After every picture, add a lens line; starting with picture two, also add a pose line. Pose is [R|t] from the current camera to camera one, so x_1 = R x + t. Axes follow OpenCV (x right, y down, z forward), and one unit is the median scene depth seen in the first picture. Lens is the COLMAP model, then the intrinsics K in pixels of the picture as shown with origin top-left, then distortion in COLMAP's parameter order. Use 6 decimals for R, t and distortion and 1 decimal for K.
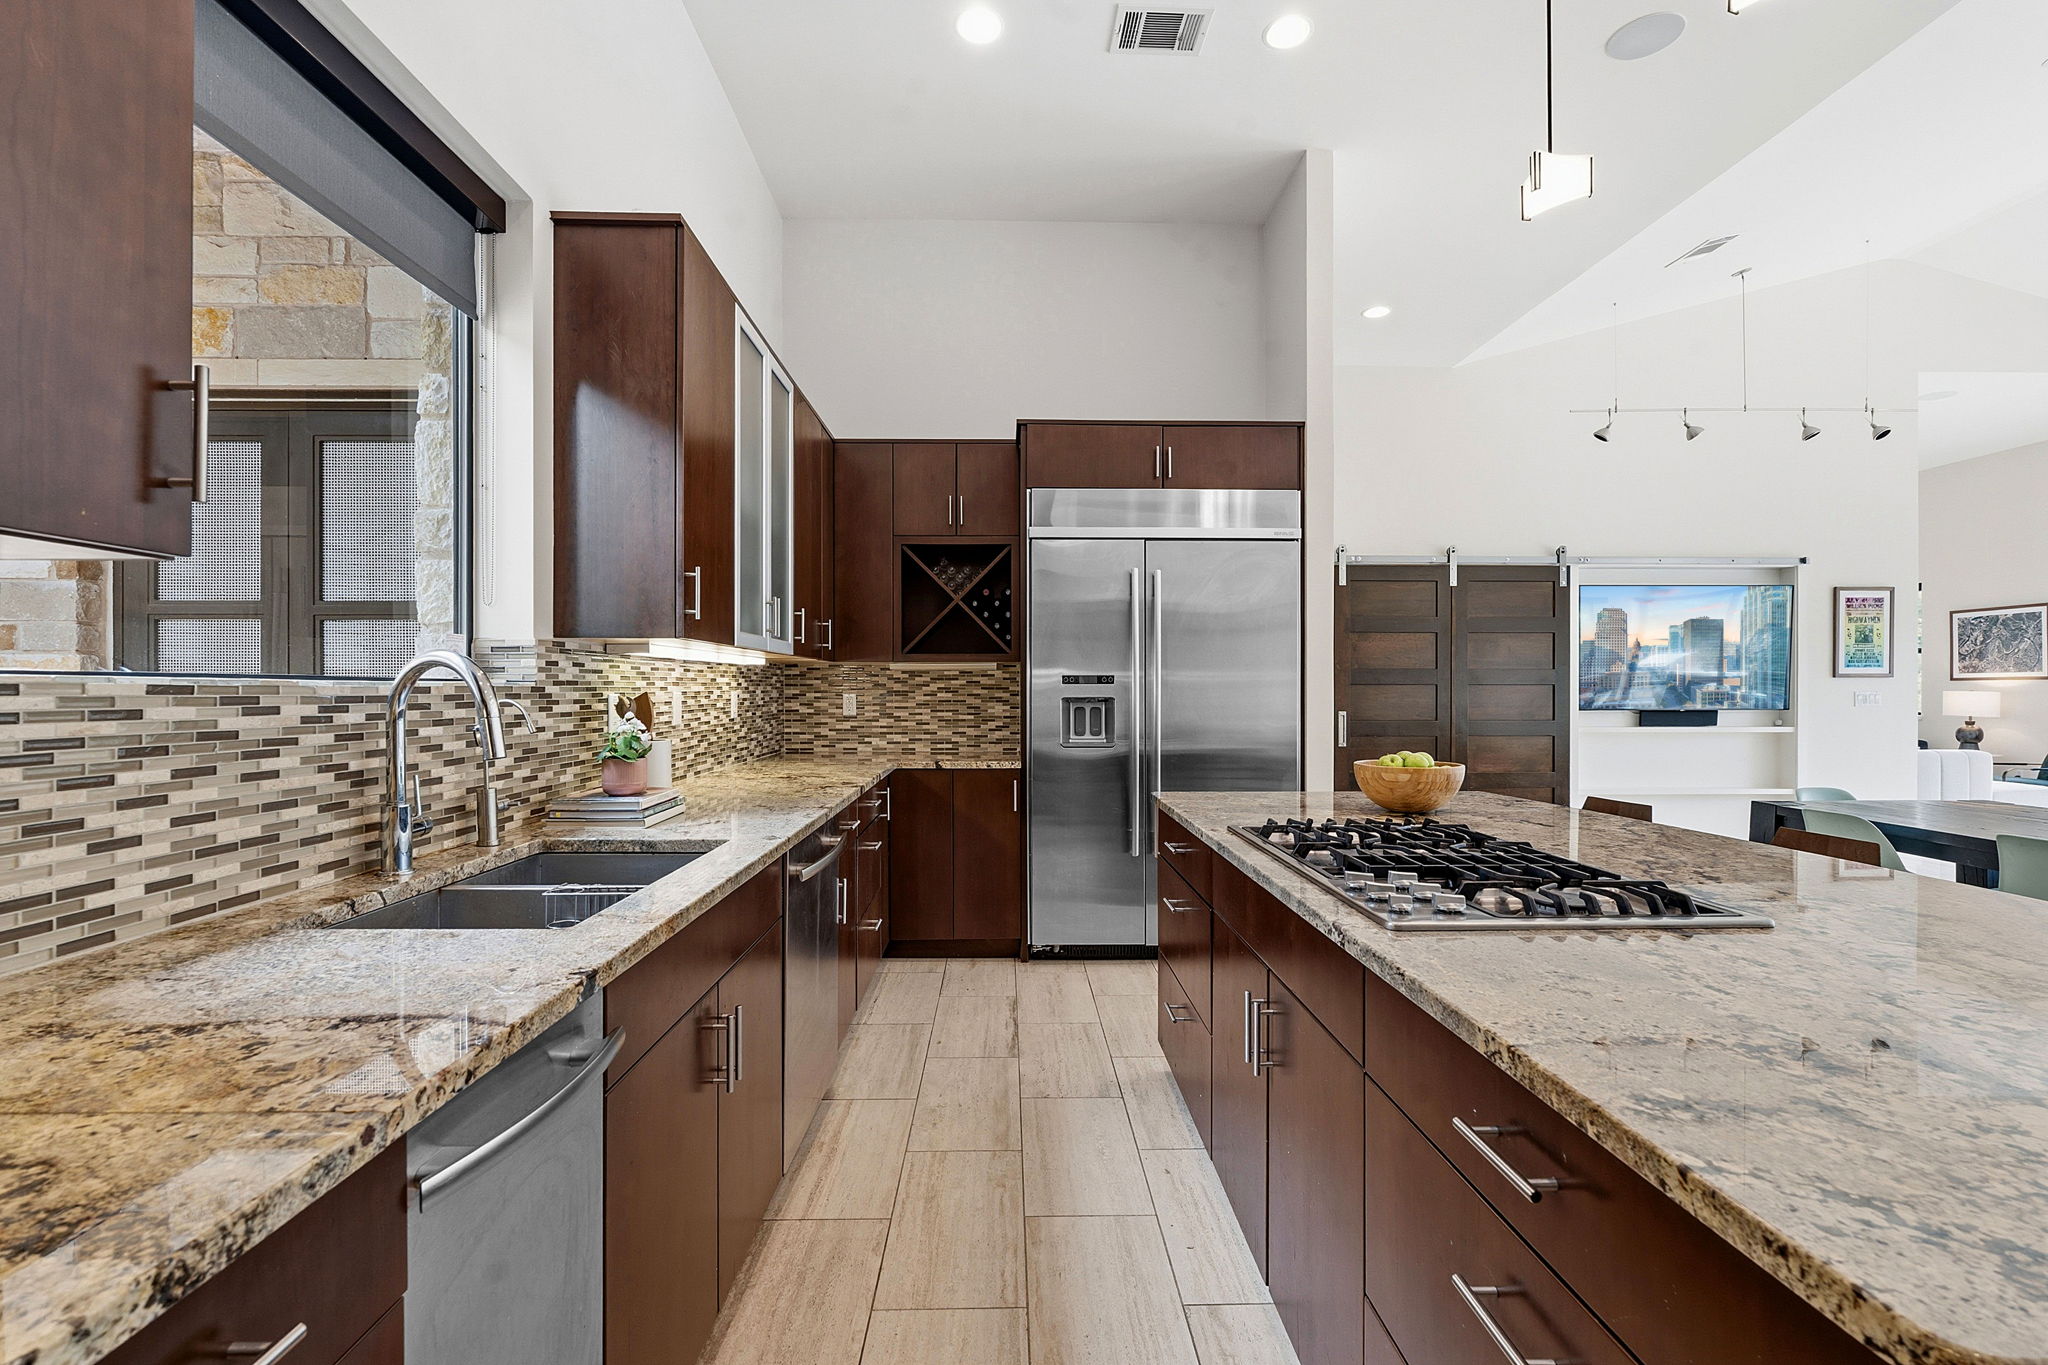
lens RADIAL K [[917.5, 0, 1023.1], [0, 917.5, 692.9], [0, 0, 1]] dist [-0.010264, 0.002783]
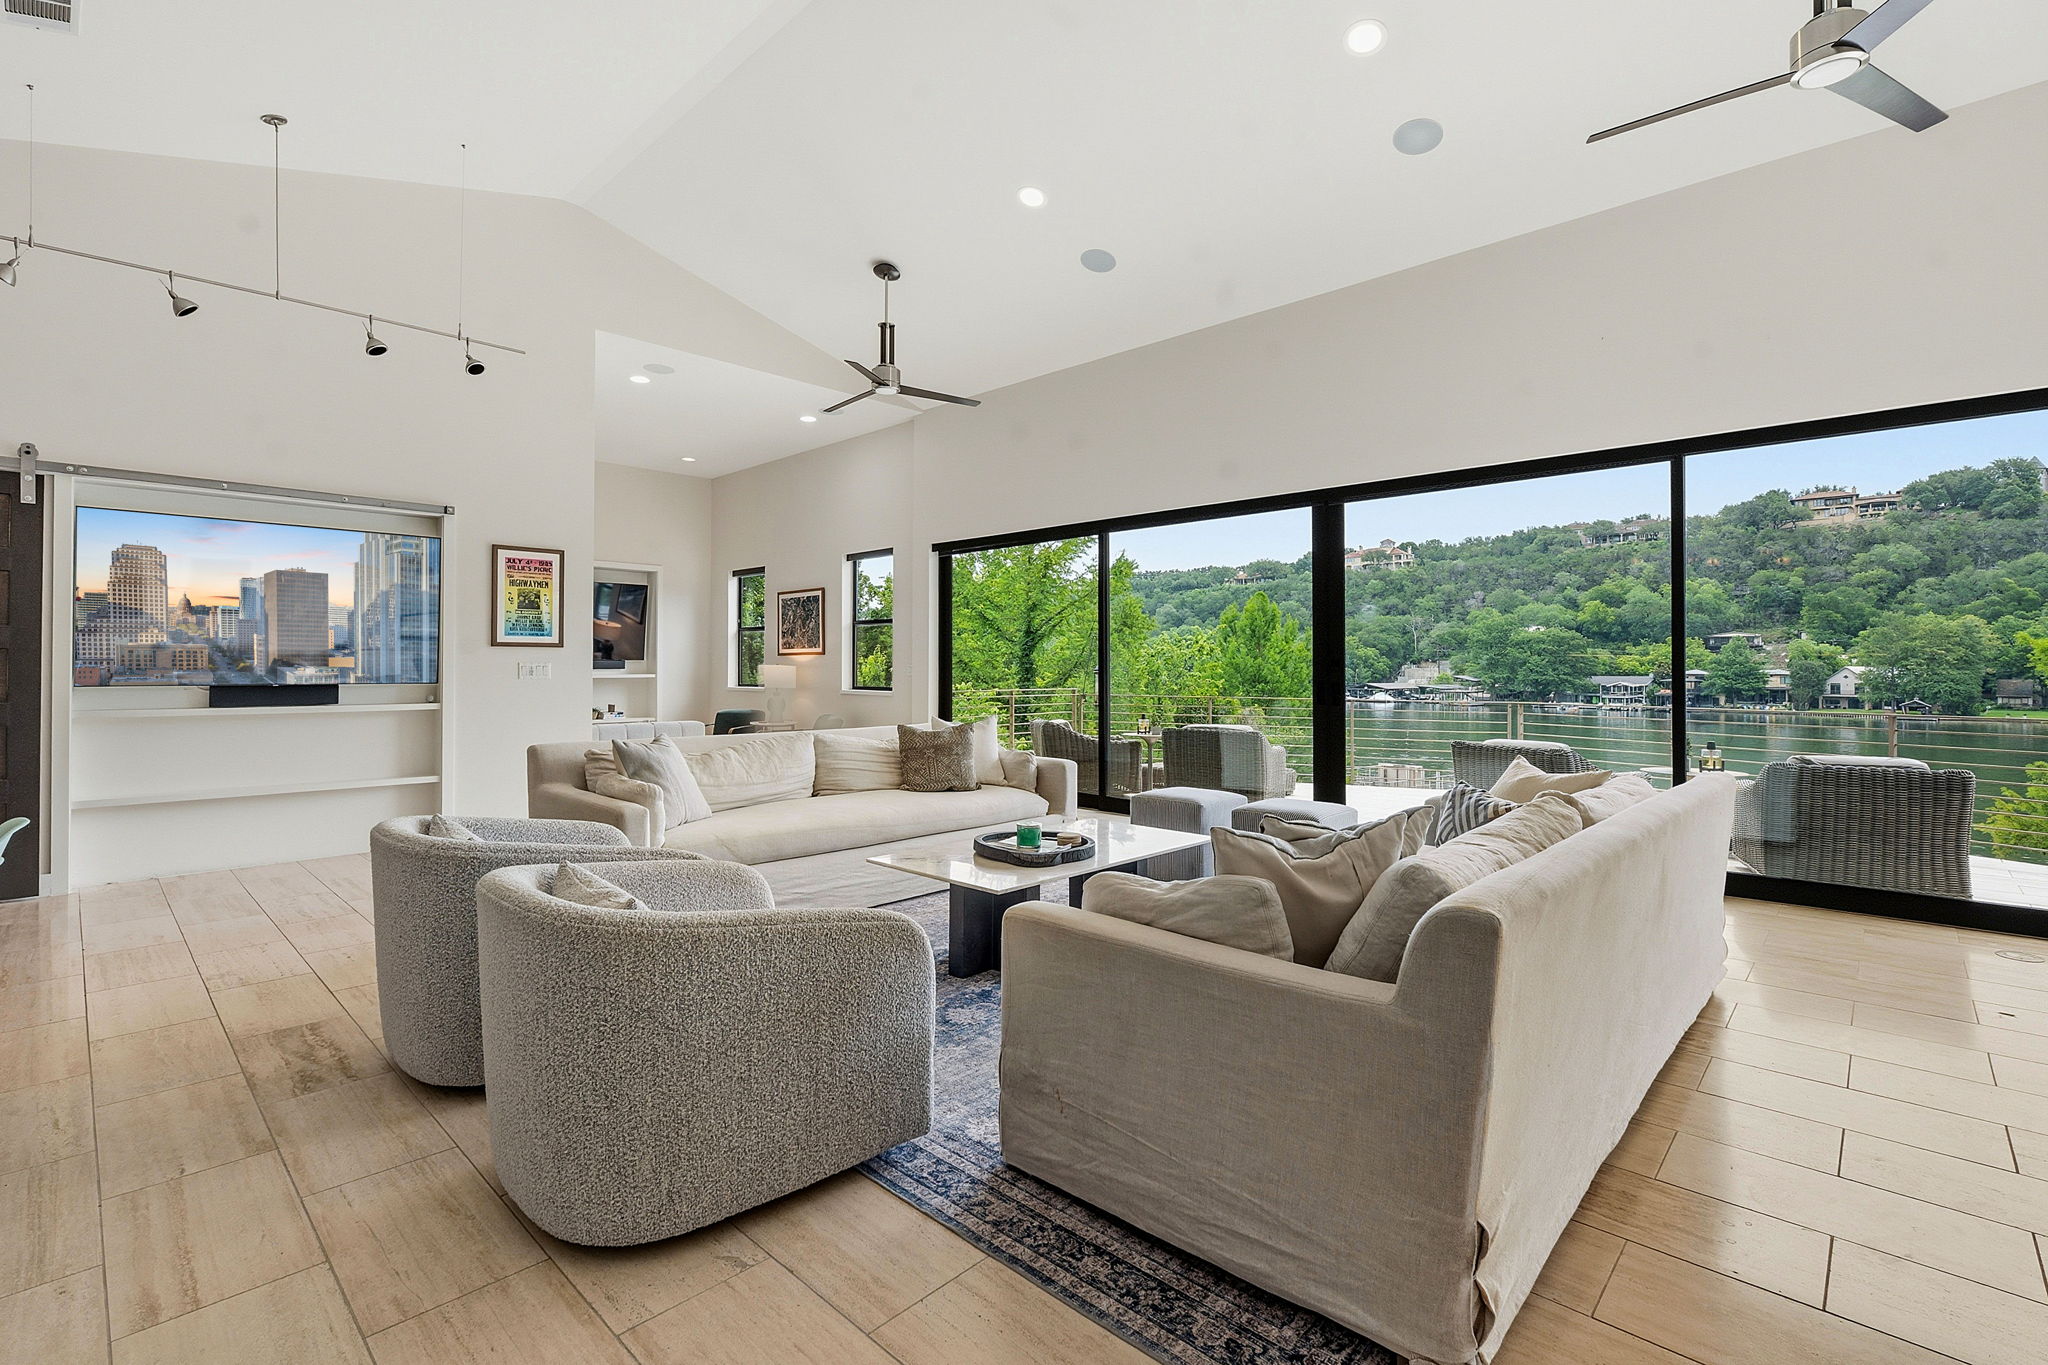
lens RADIAL K [[917.5, 0, 1026.7], [0, 917.5, 658.2], [0, 0, 1]] dist [-0.010264, 0.002783]
pose [[0.703750, 0.008773, 0.710394, 0.915097], [0.001029, 0.999910, -0.013367, 0.010457], [-0.710447, 0.010138, 0.703678, 0.005715]]
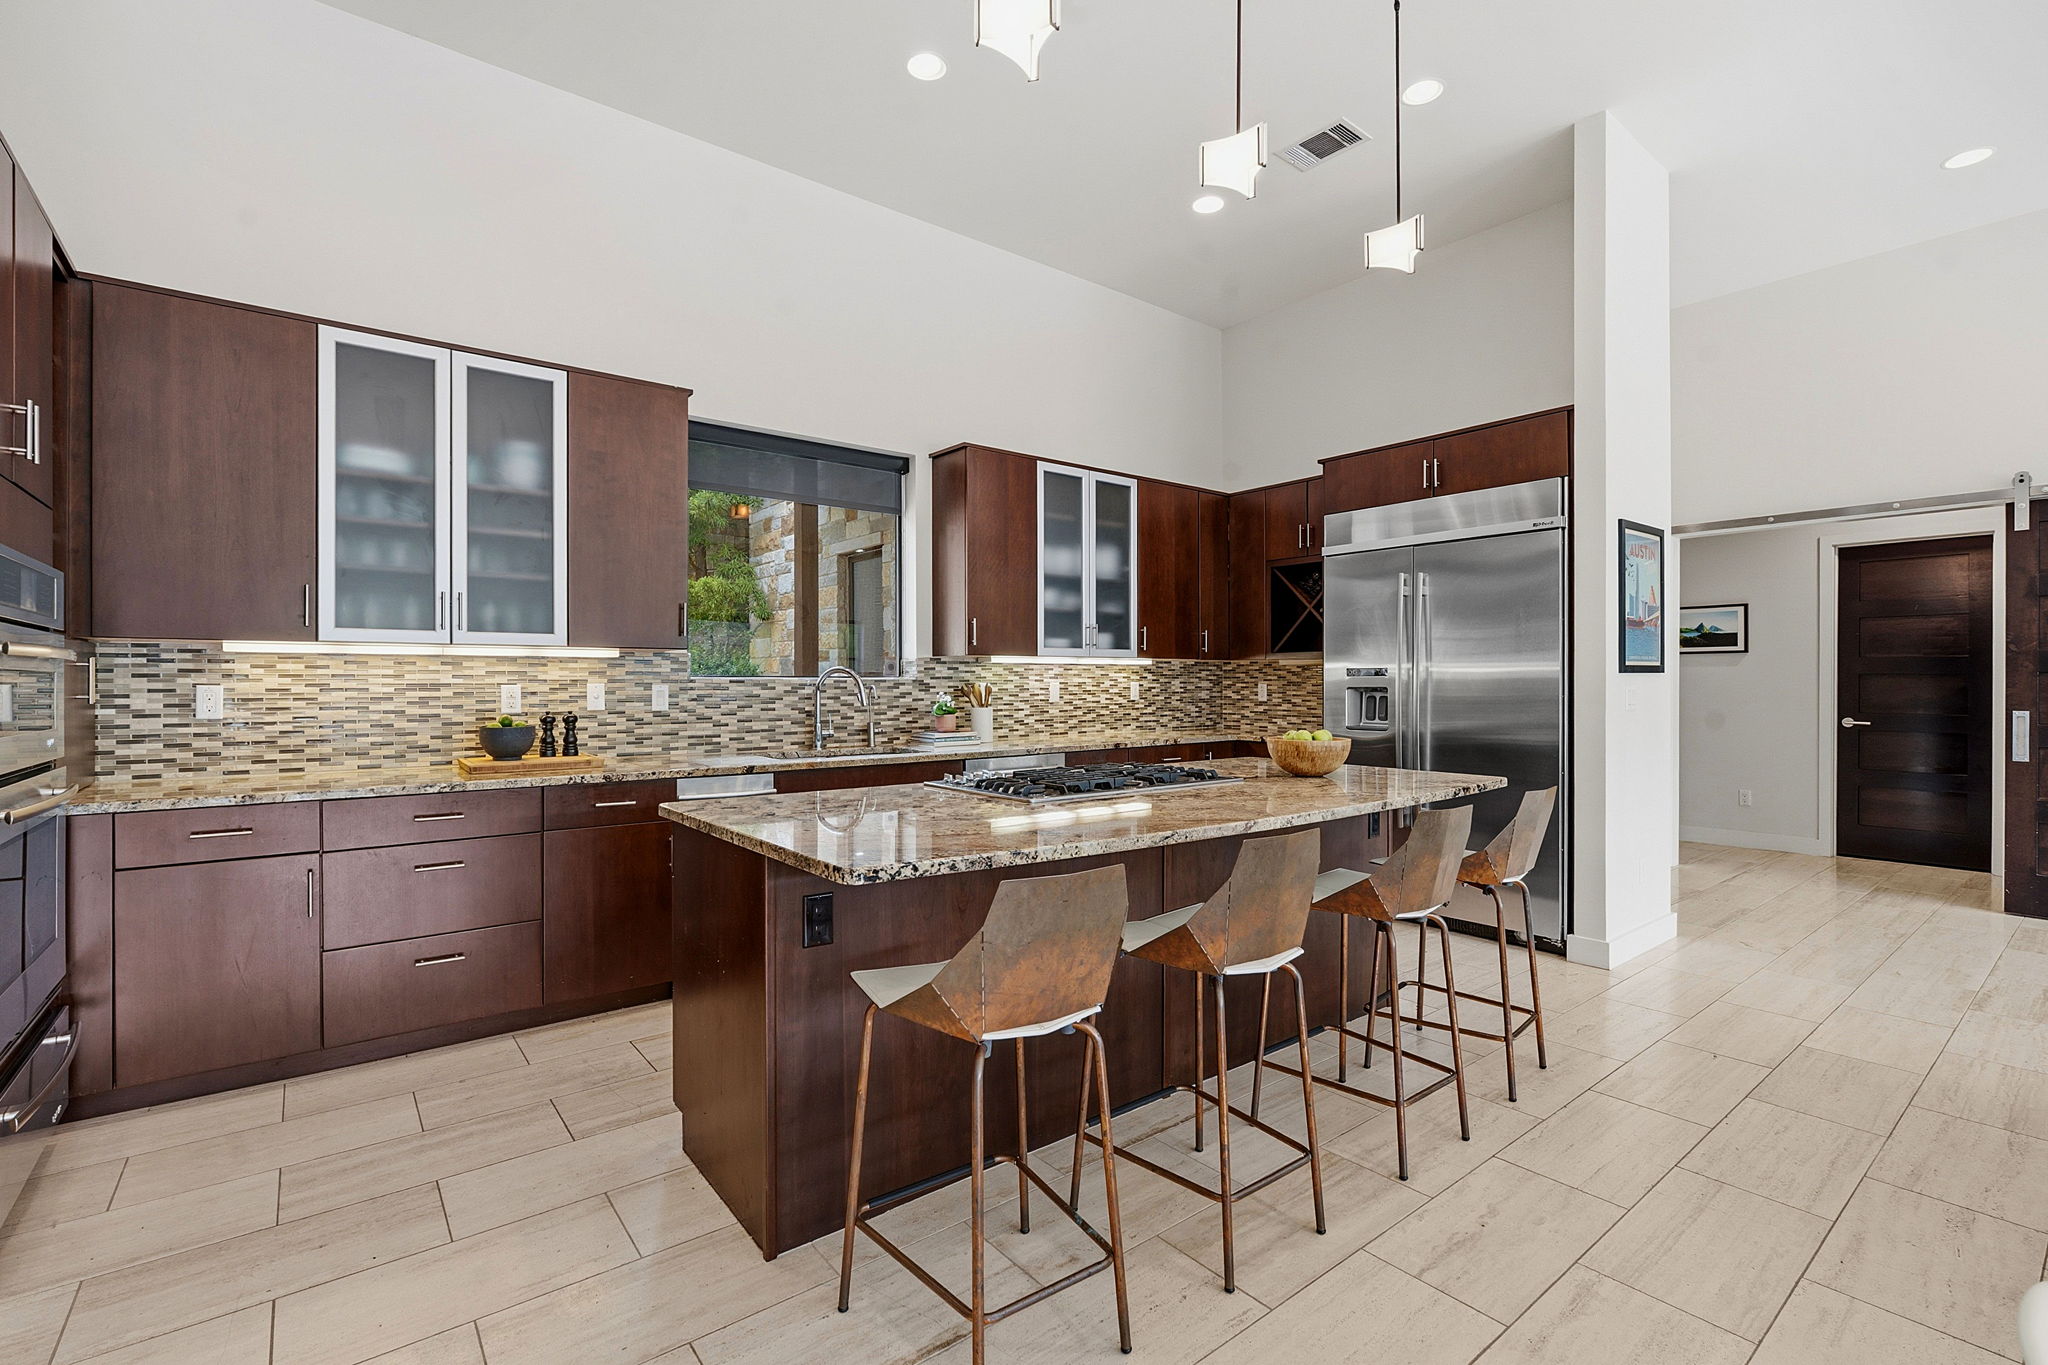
lens RADIAL K [[917.5, 0, 1016.1], [0, 917.5, 698.1], [0, 0, 1]] dist [-0.010264, 0.002783]
pose [[0.593327, 0.012785, -0.804860, 0.646502], [-0.001089, 0.999886, 0.015080, 0.001536], [0.804961, -0.008071, 0.593273, -0.049172]]
